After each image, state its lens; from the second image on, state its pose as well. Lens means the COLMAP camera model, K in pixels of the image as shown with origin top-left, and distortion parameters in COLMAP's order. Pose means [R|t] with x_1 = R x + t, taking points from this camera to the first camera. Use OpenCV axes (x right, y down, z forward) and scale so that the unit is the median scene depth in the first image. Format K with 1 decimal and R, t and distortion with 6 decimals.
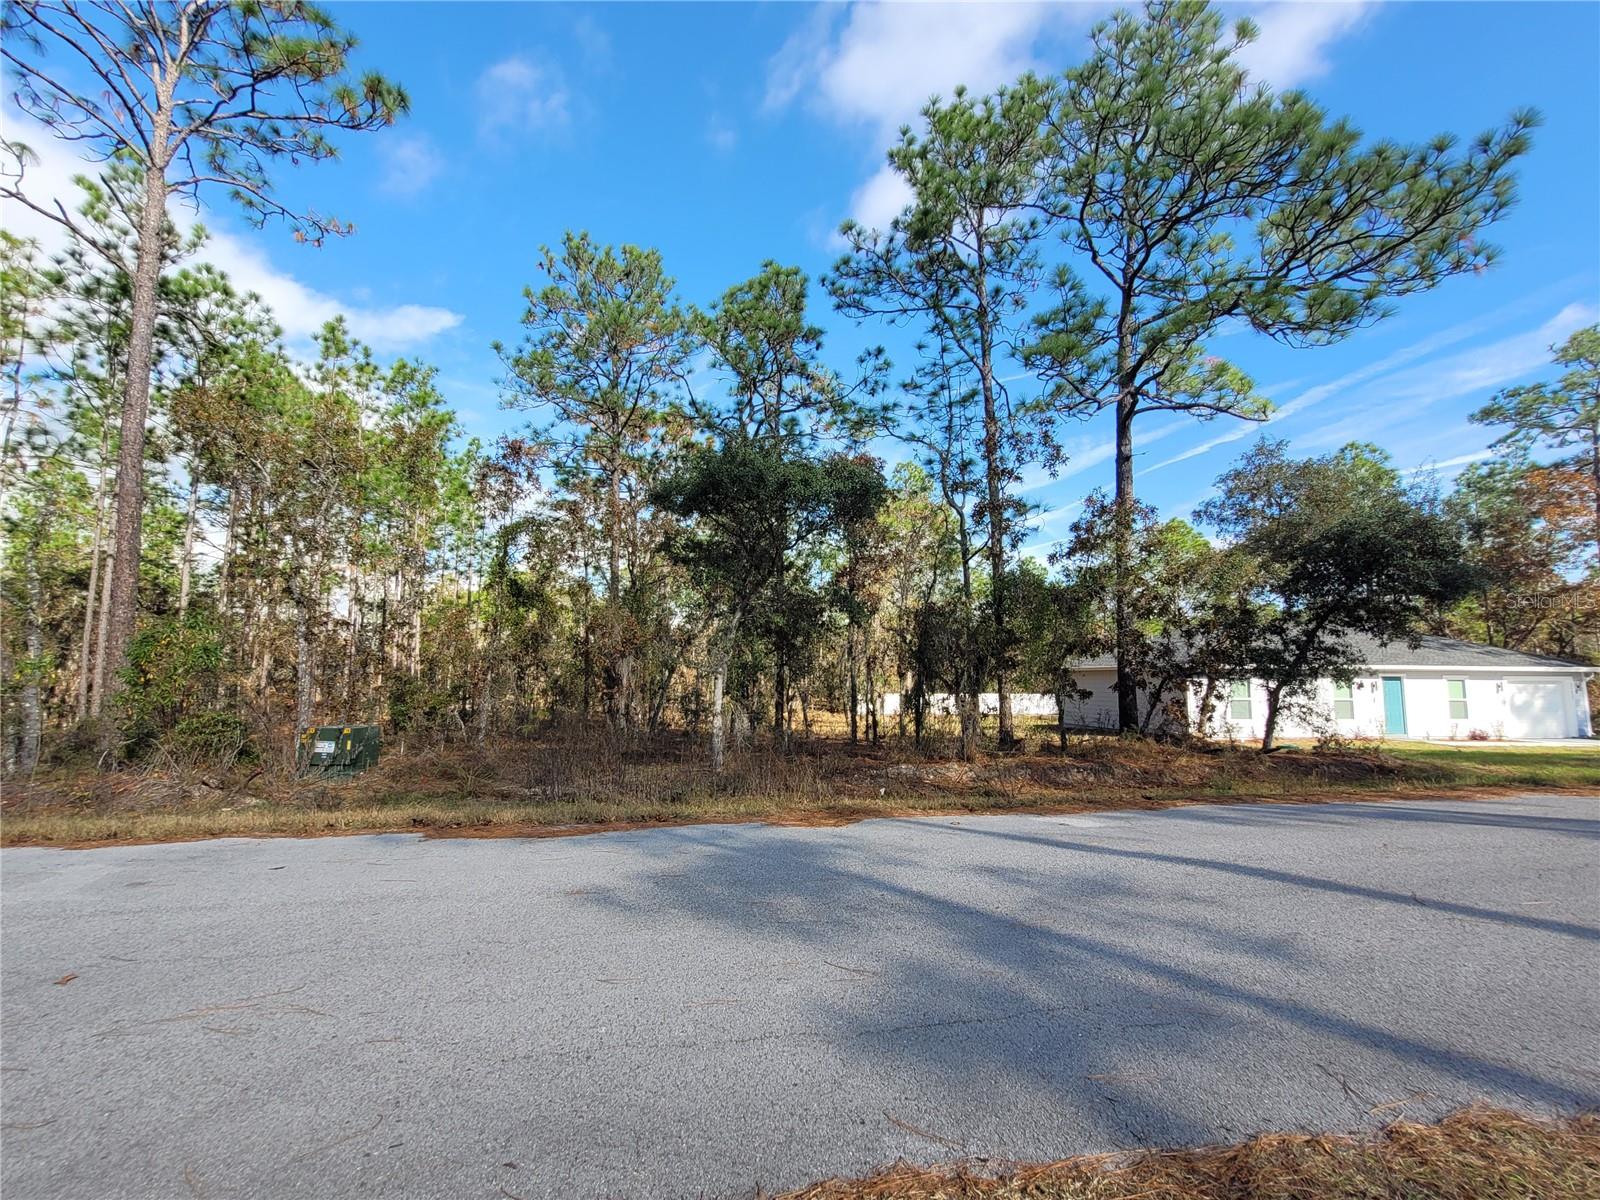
lens RADIAL K [[667.2, 0, 792.1], [0, 667.2, 596.0], [0, 0, 1]] dist [-0.002563, 0.002979]
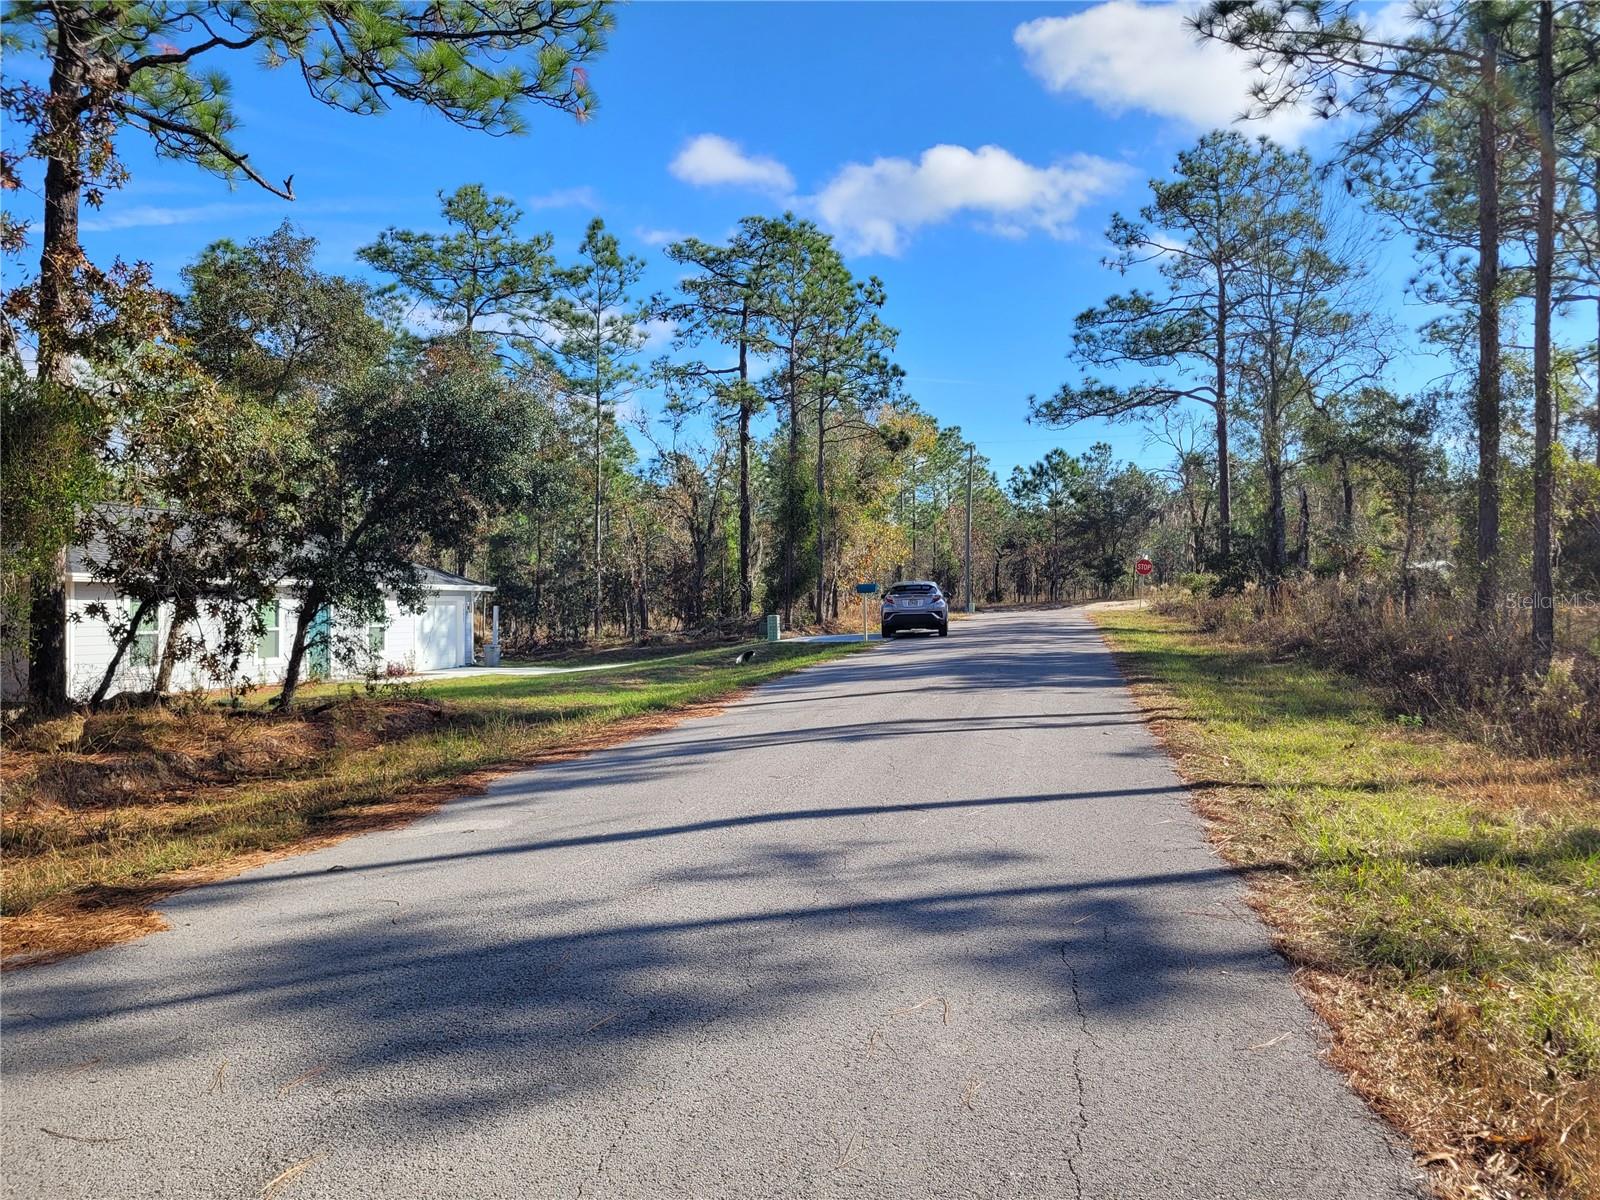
lens RADIAL K [[1193.7, 0, 799.4], [0, 1193.7, 601.3], [0, 0, 1]] dist [-0.003948, -0.002905]
pose [[0.334092, -0.005291, 0.942525, -0.199489], [-0.111520, 0.992738, 0.045103, 0.013437], [-0.935920, -0.120179, 0.331076, 0.122836]]
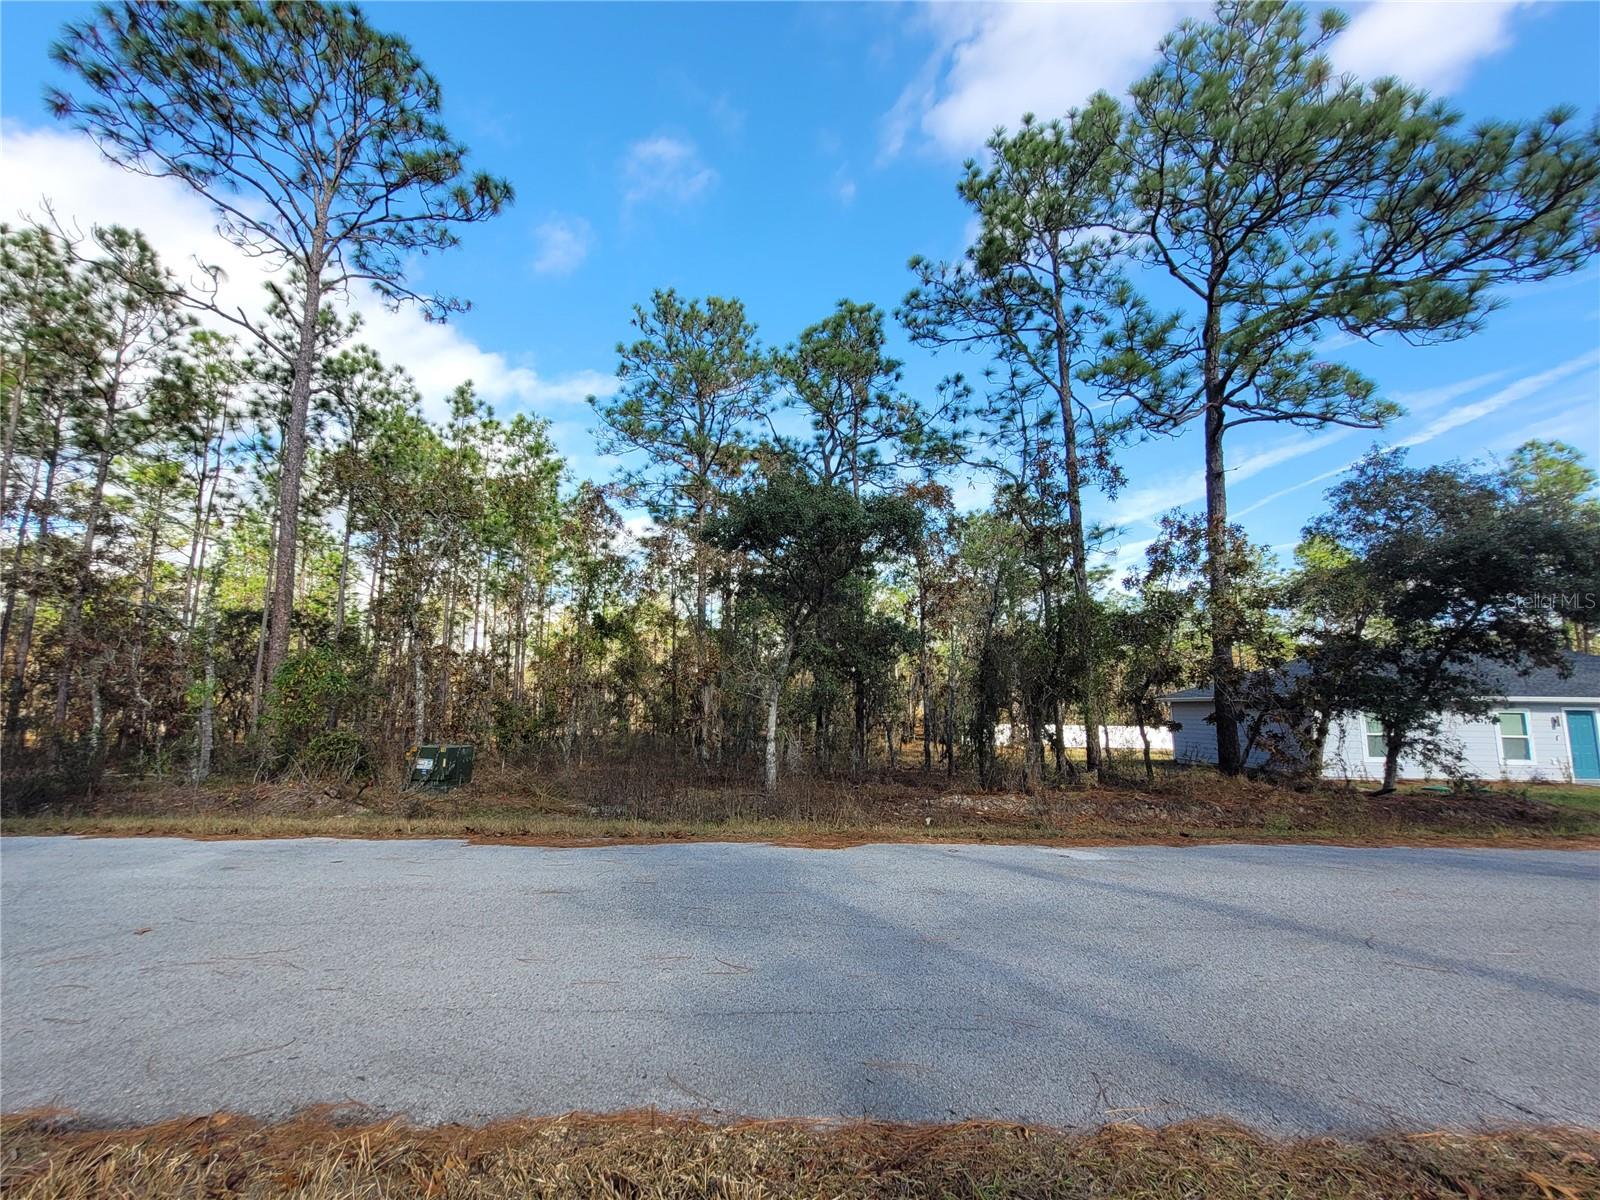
lens RADIAL K [[667.2, 0, 795.8], [0, 667.2, 597.2], [0, 0, 1]] dist [-0.002563, 0.002979]
pose [[0.987883, -0.017347, -0.154226, 0.055605], [0.011115, 0.999090, -0.041179, -0.001412], [0.154800, 0.038966, 0.987177, -0.016382]]
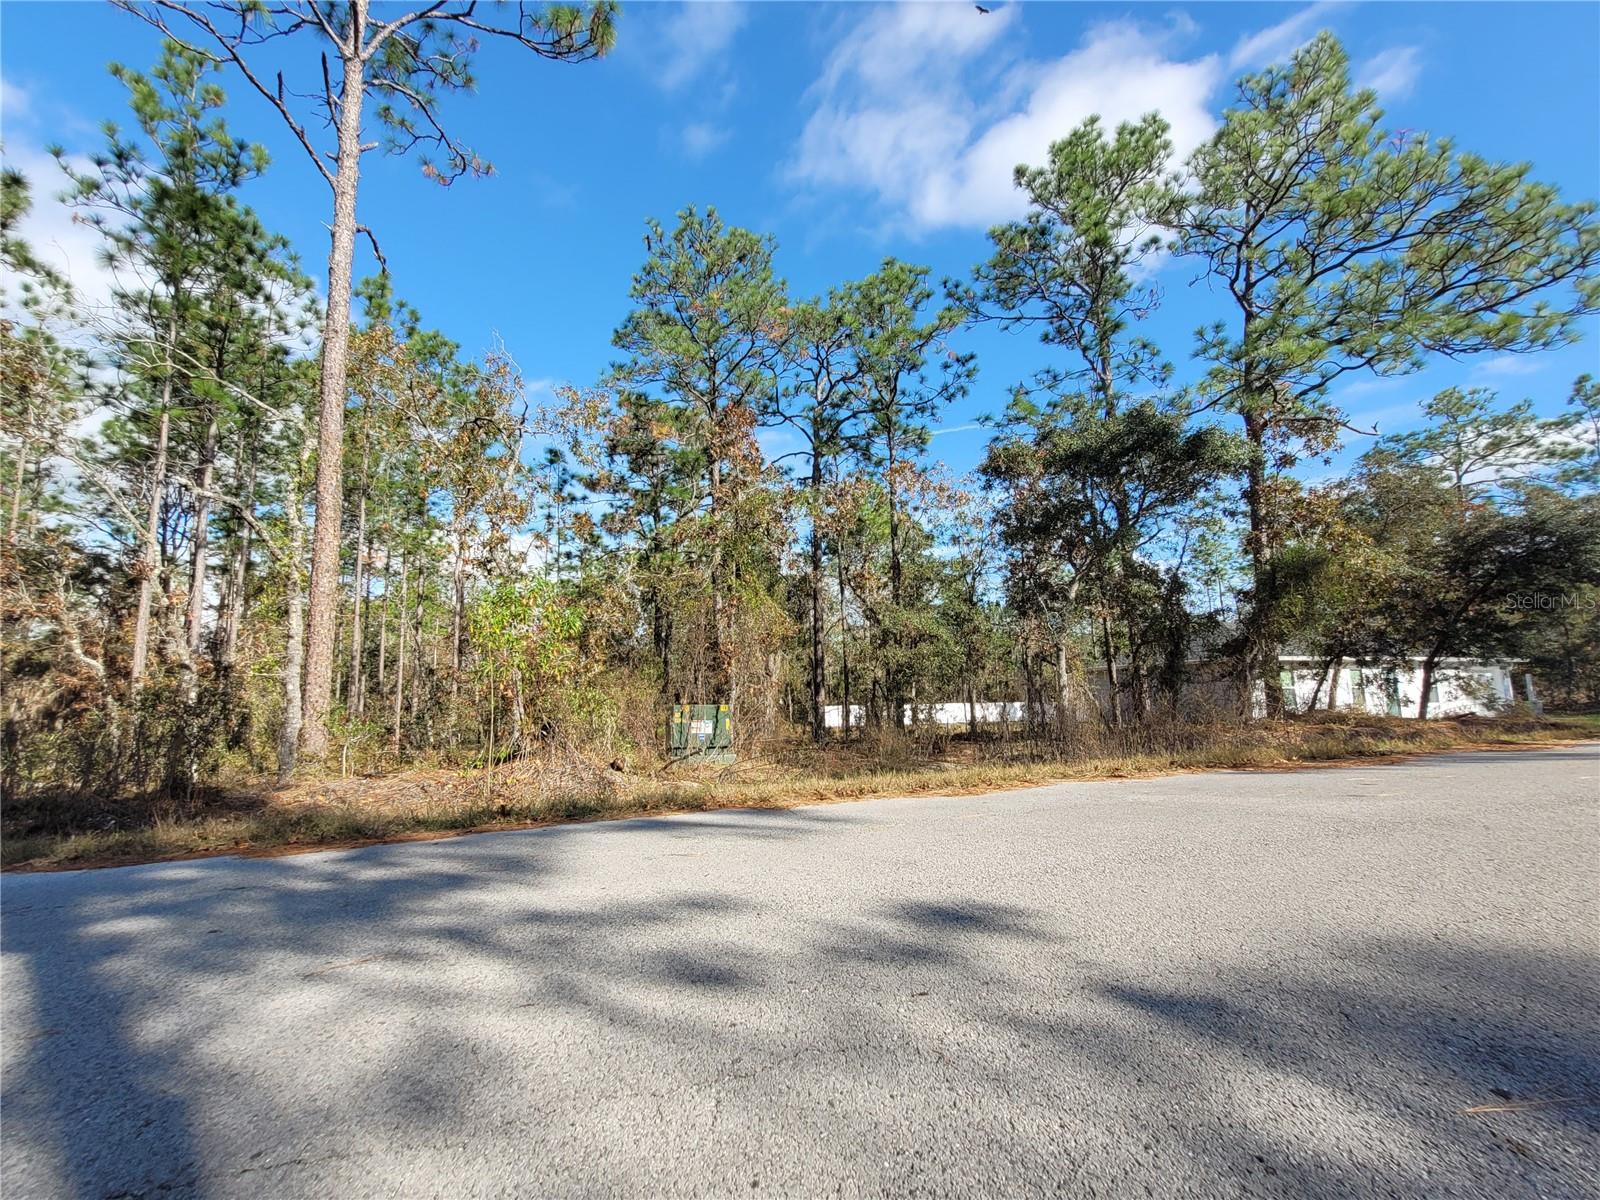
lens RADIAL K [[667.2, 0, 802.6], [0, 667.2, 588.2], [0, 0, 1]] dist [-0.002563, 0.002979]
pose [[0.980860, 0.008209, 0.194539, -0.459142], [0.001180, 0.998842, -0.048101, 0.053703], [-0.194709, 0.047410, 0.979715, 0.081774]]
